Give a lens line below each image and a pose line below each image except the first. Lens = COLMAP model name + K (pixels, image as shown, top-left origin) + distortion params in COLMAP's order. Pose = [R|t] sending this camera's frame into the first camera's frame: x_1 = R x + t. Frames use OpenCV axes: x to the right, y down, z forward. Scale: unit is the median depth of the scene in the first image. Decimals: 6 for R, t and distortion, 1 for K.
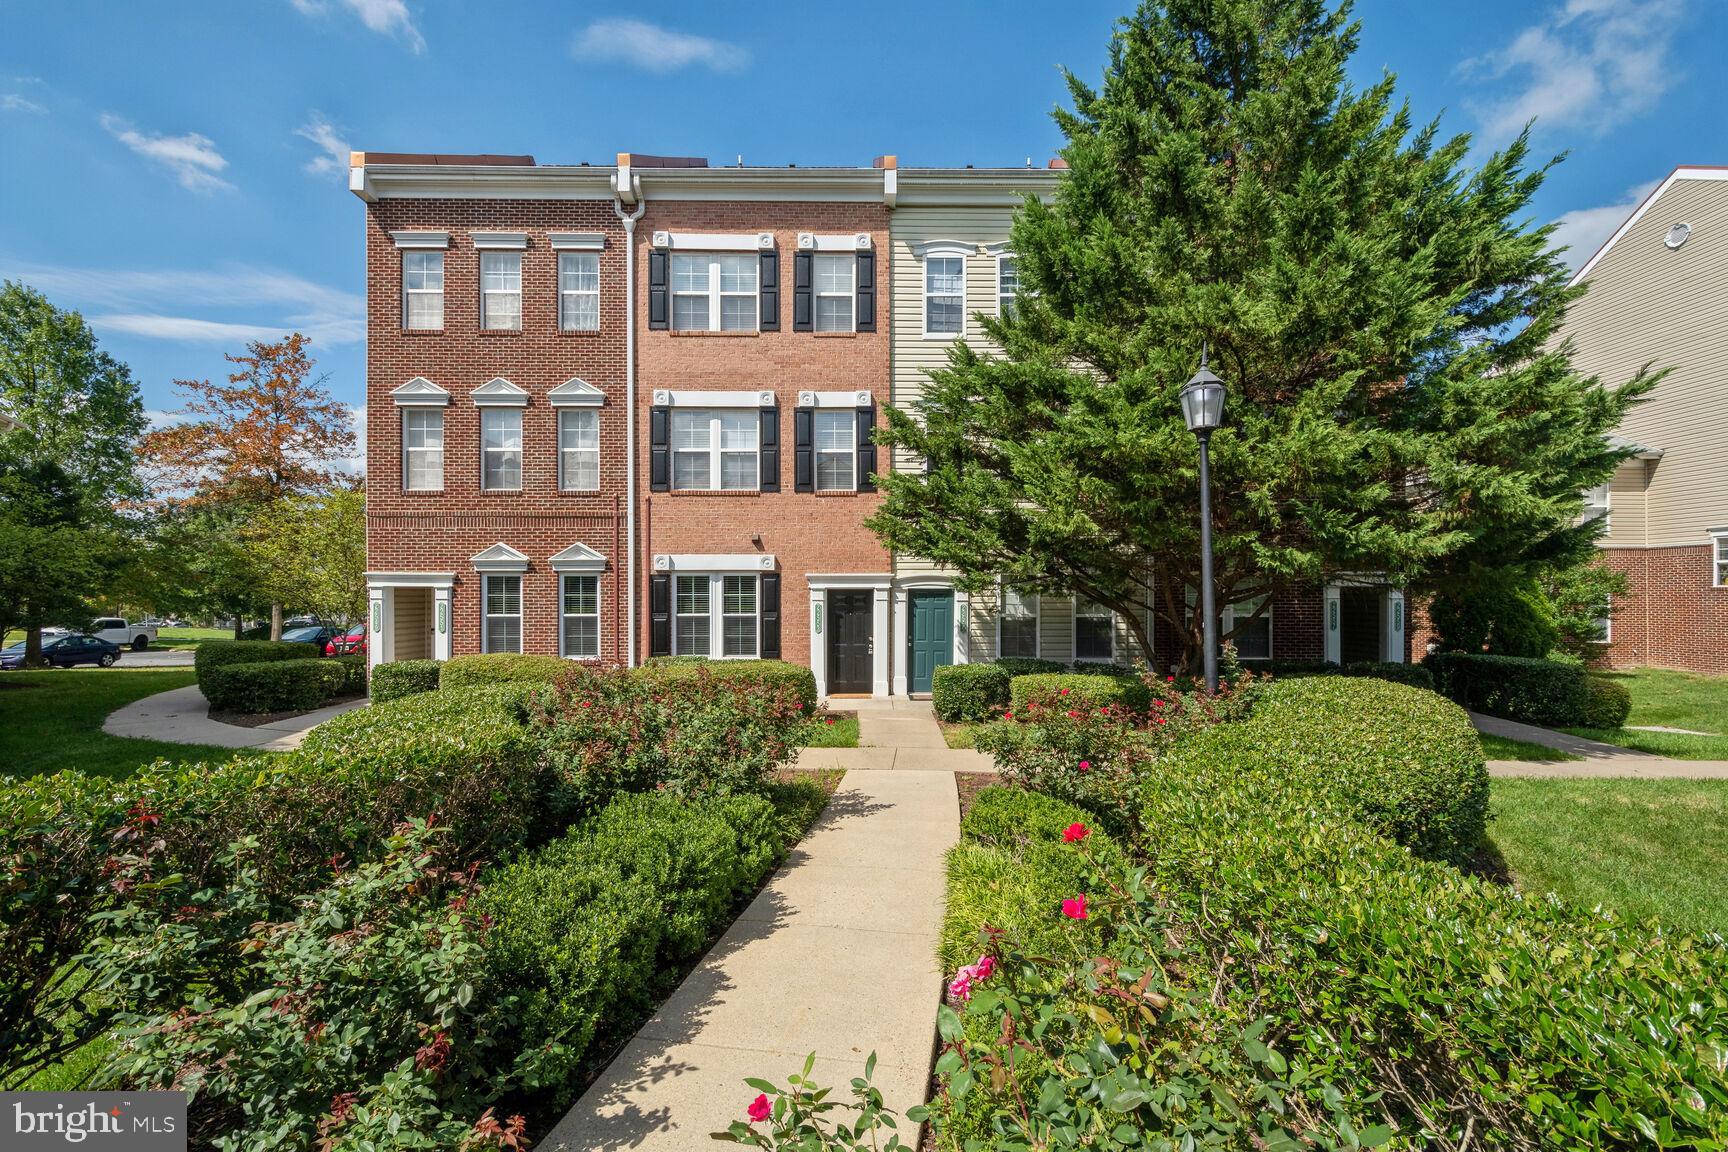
lens RADIAL K [[750.8, 0, 861.7], [0, 750.8, 572.6], [0, 0, 1]] dist [-0.002693, -0.000350]
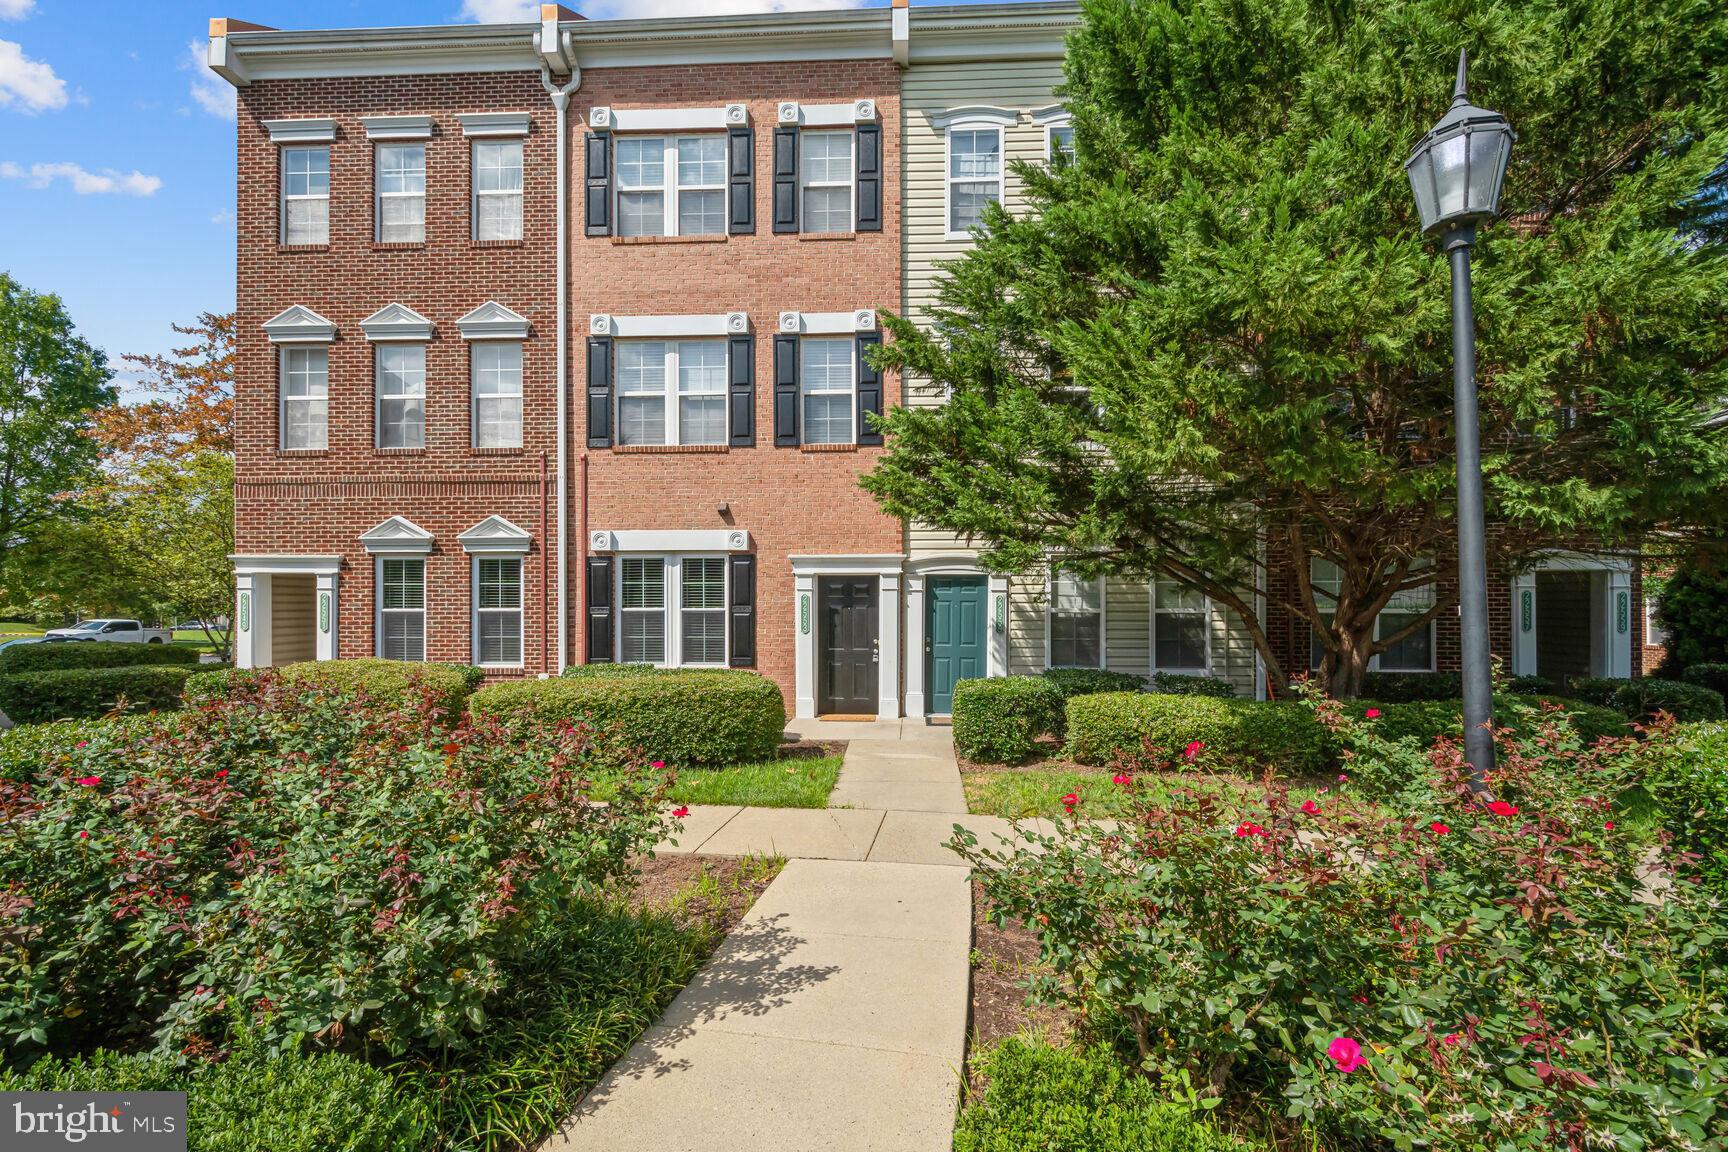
lens RADIAL K [[750.8, 0, 867.2], [0, 750.8, 583.0], [0, 0, 1]] dist [-0.002693, -0.000350]
pose [[0.998469, -0.001119, -0.055294, 0.045399], [0.001431, 0.999983, 0.005598, 0.025553], [0.055287, -0.005669, 0.998454, 0.252073]]
